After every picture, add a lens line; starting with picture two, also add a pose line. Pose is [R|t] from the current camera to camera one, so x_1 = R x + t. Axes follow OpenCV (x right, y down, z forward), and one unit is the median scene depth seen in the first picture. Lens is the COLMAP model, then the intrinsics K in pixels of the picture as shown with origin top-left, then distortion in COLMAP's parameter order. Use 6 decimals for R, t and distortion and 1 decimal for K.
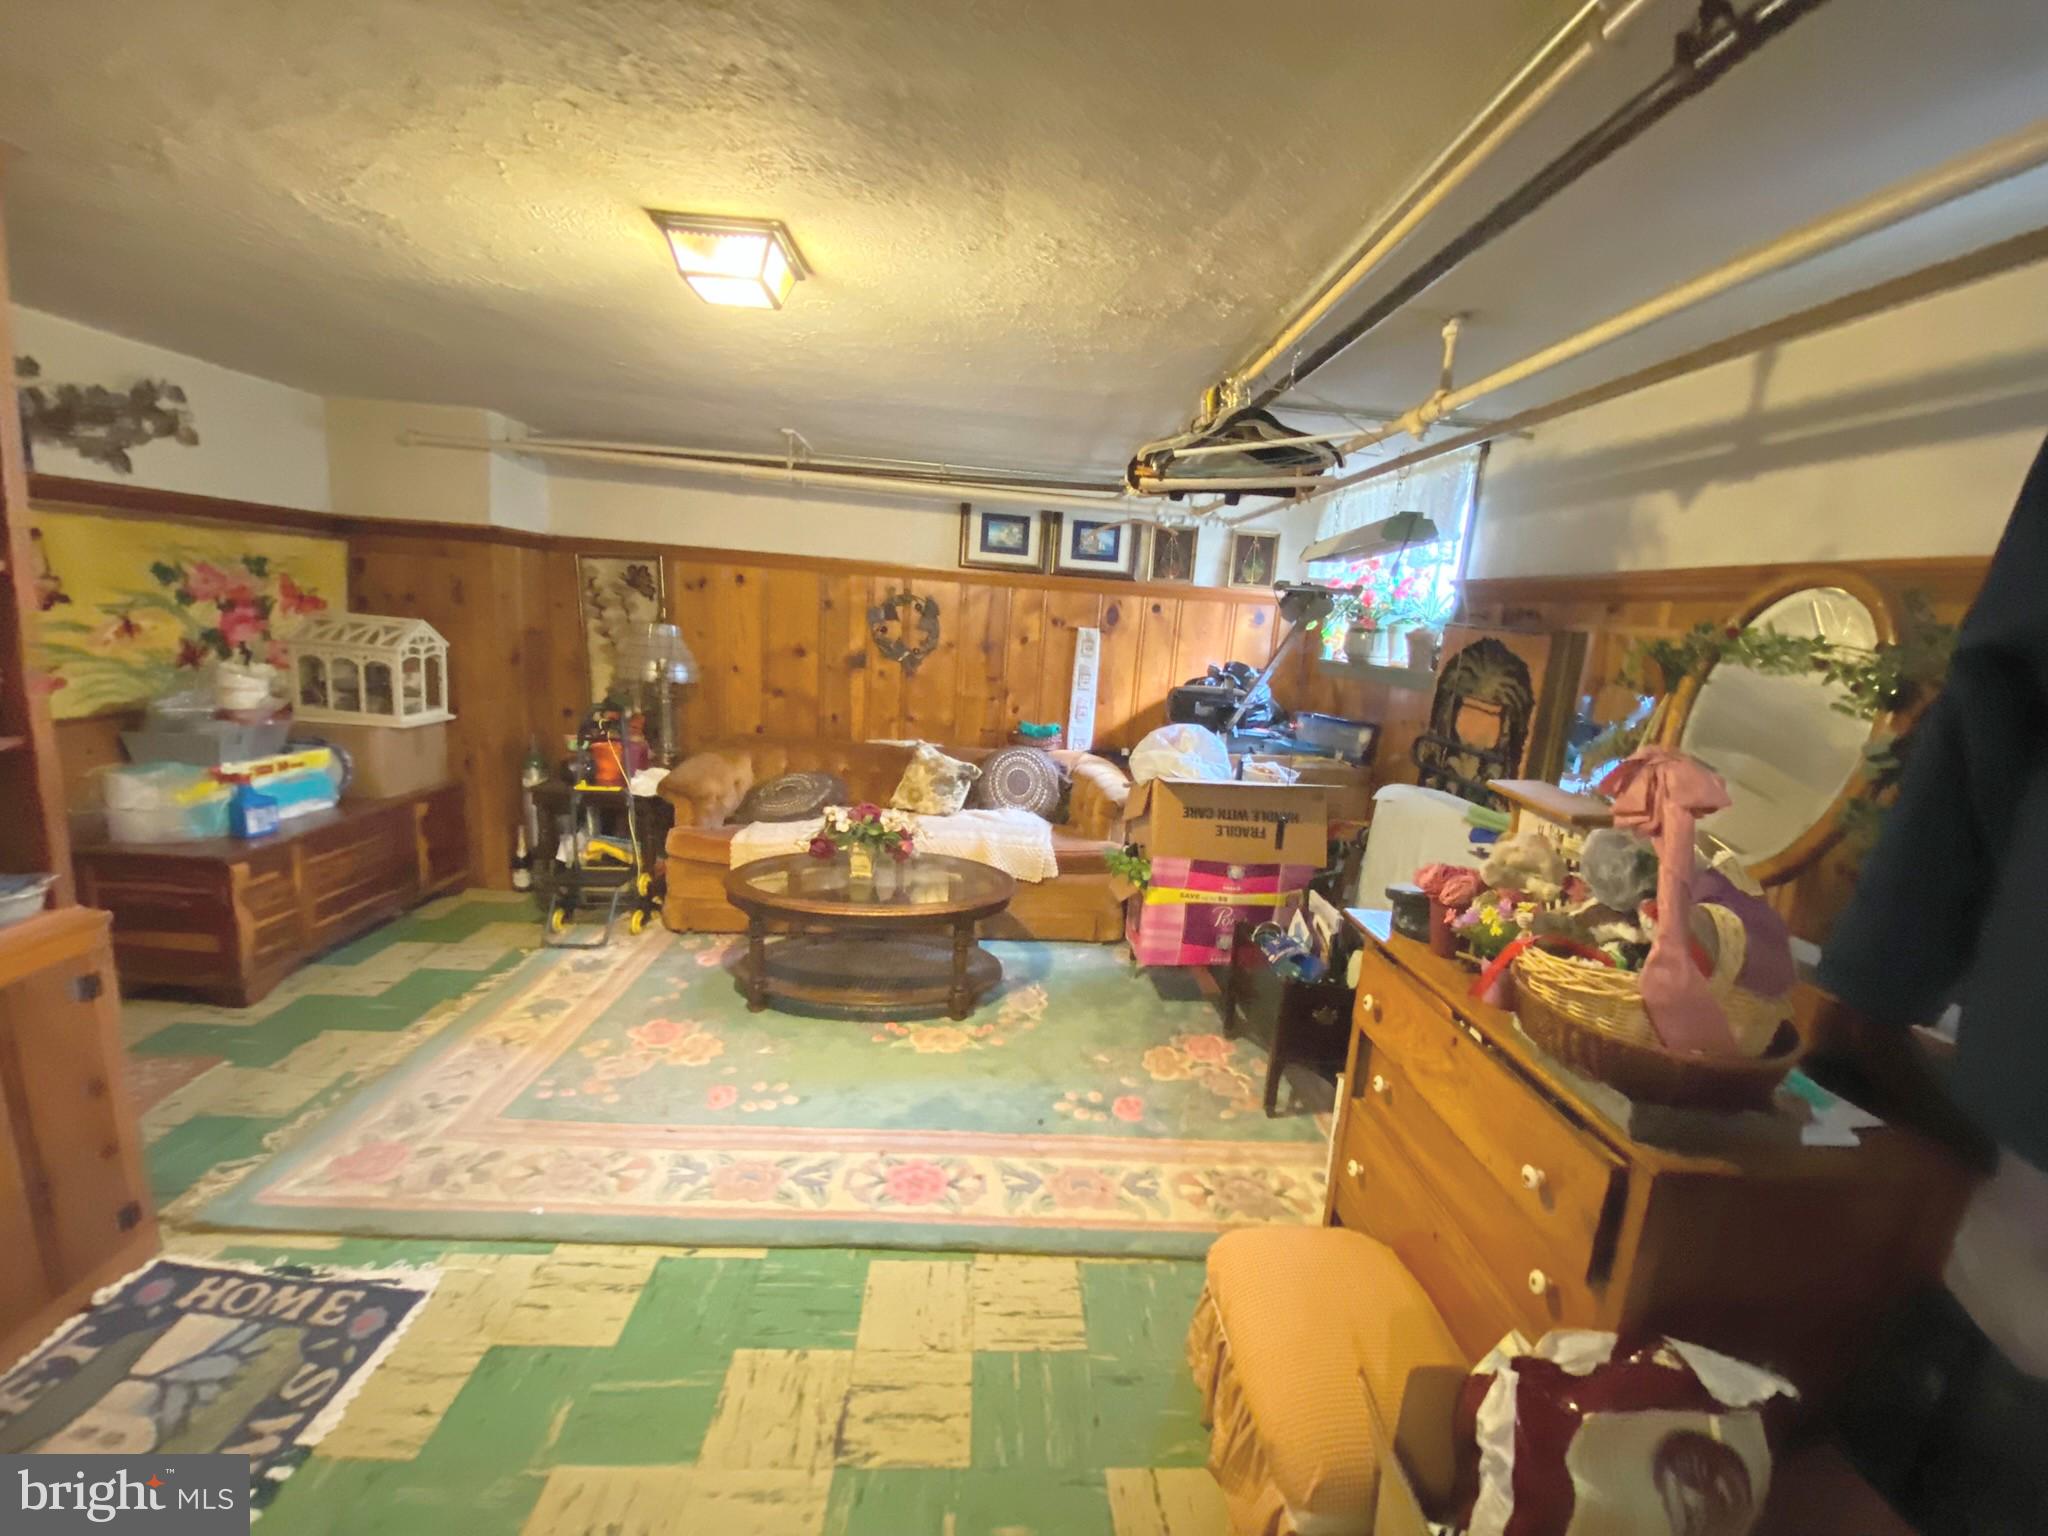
lens RADIAL K [[823.5, 0, 1036.6], [0, 823.5, 774.2], [0, 0, 1]] dist [0.034159, -0.028357]
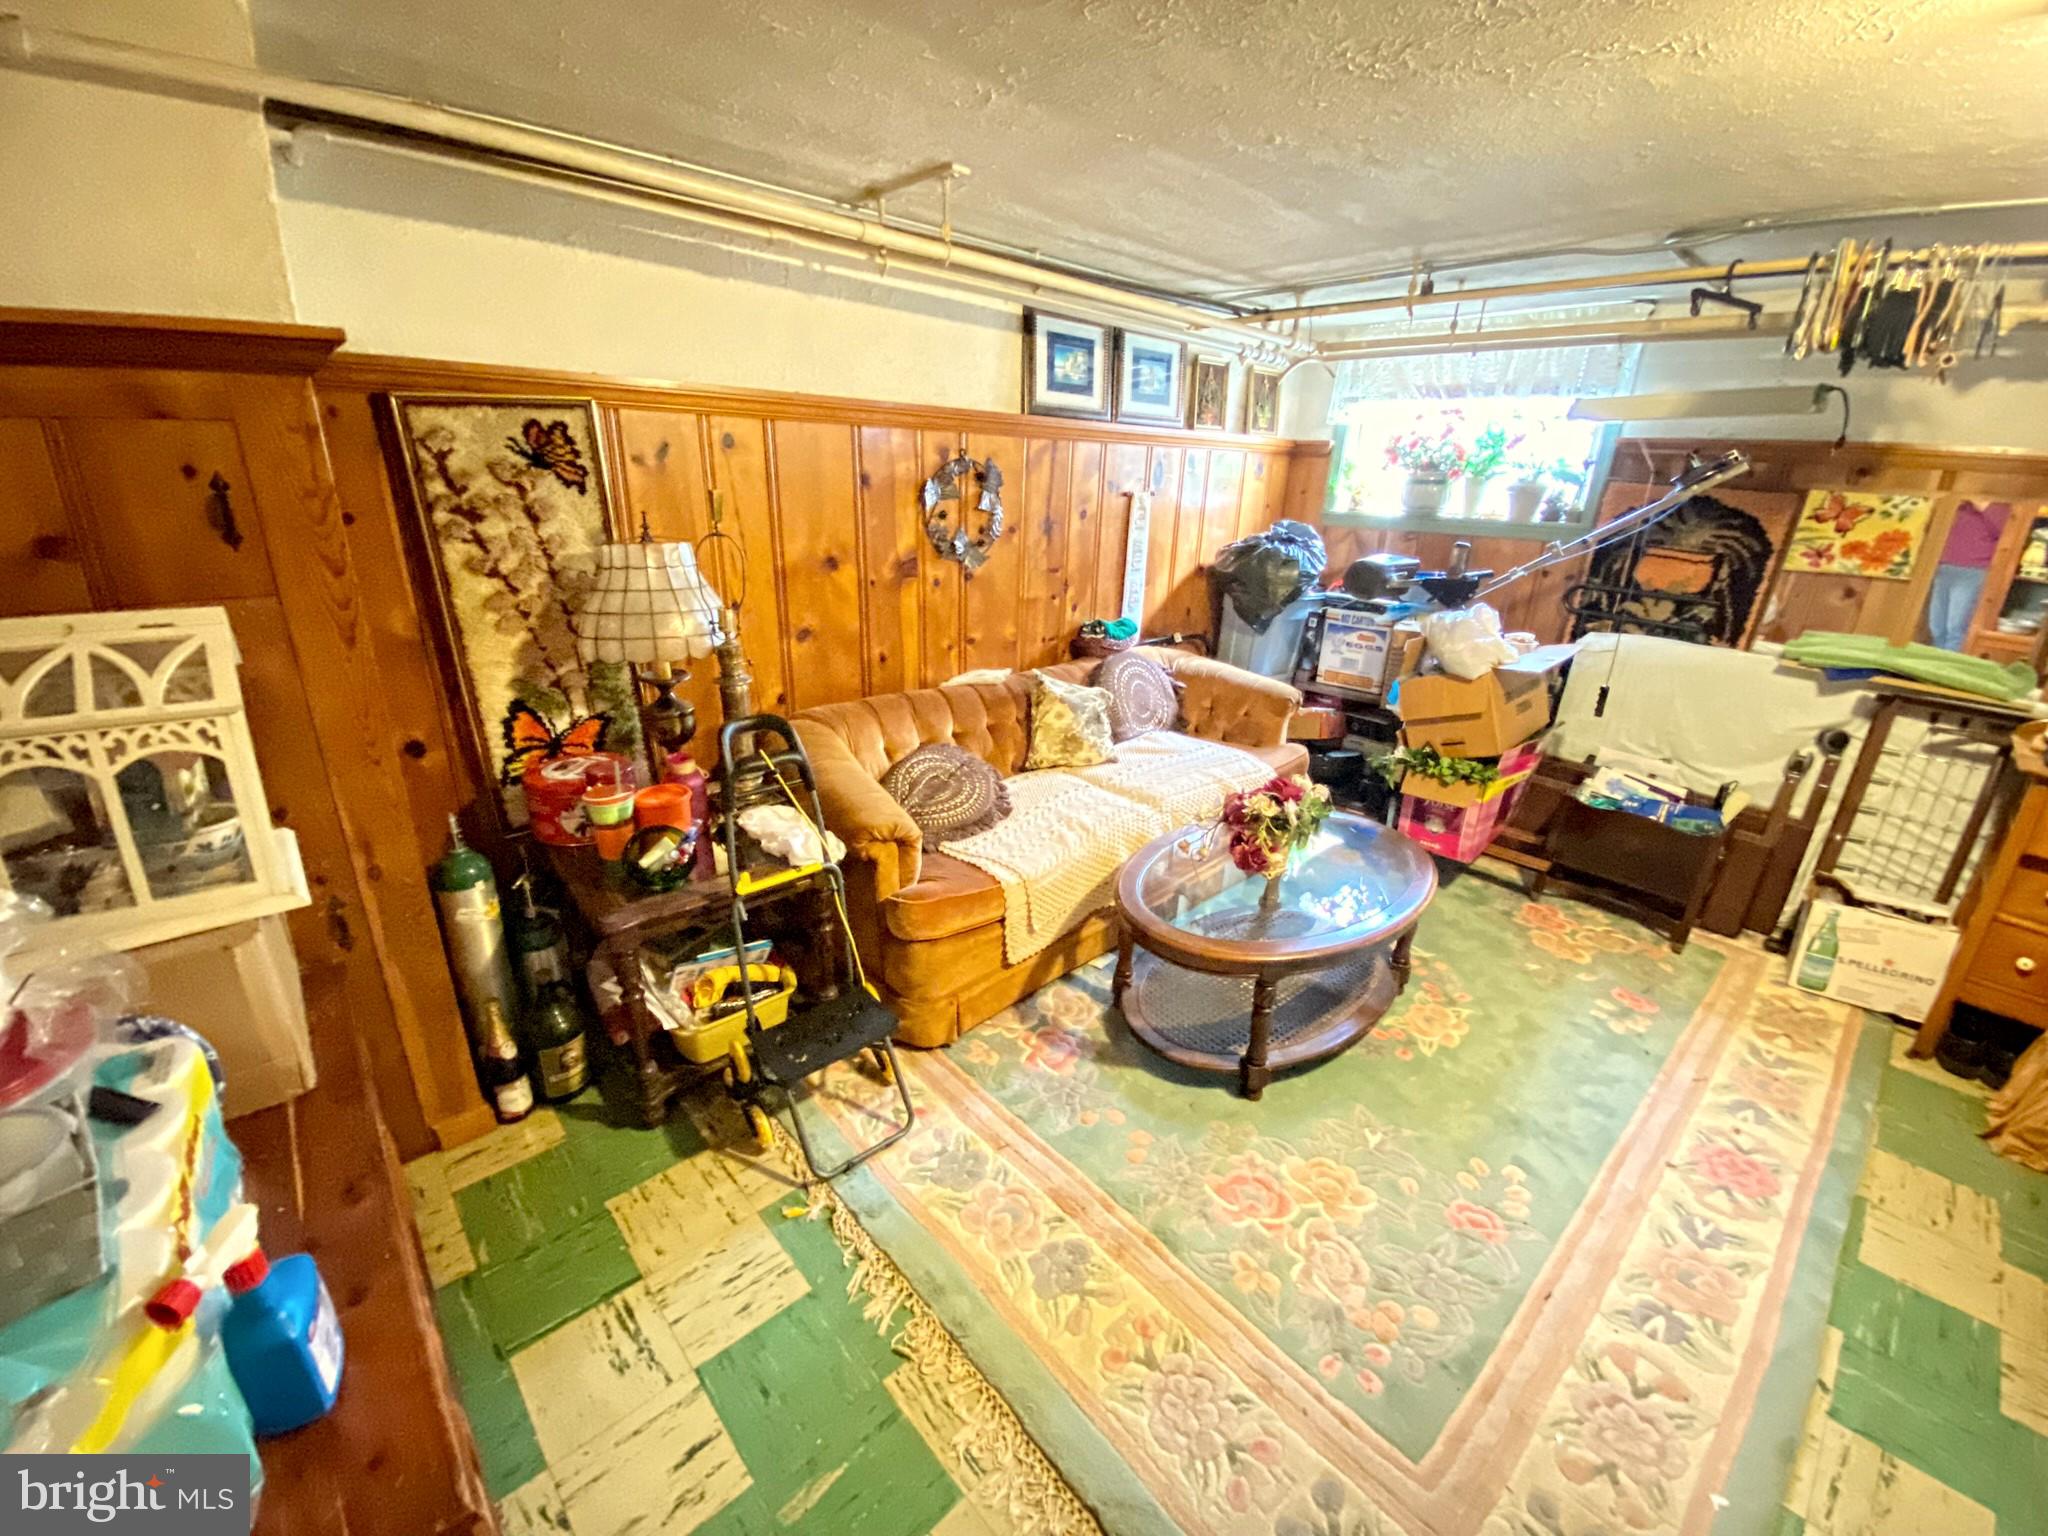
lens RADIAL K [[823.5, 0, 1036.6], [0, 823.5, 774.2], [0, 0, 1]] dist [0.034159, -0.028357]
pose [[0.768505, -0.262028, 0.583731, -0.582991], [0.139446, 0.958961, 0.246877, -0.130590], [-0.624464, -0.108327, 0.773505, 0.415353]]
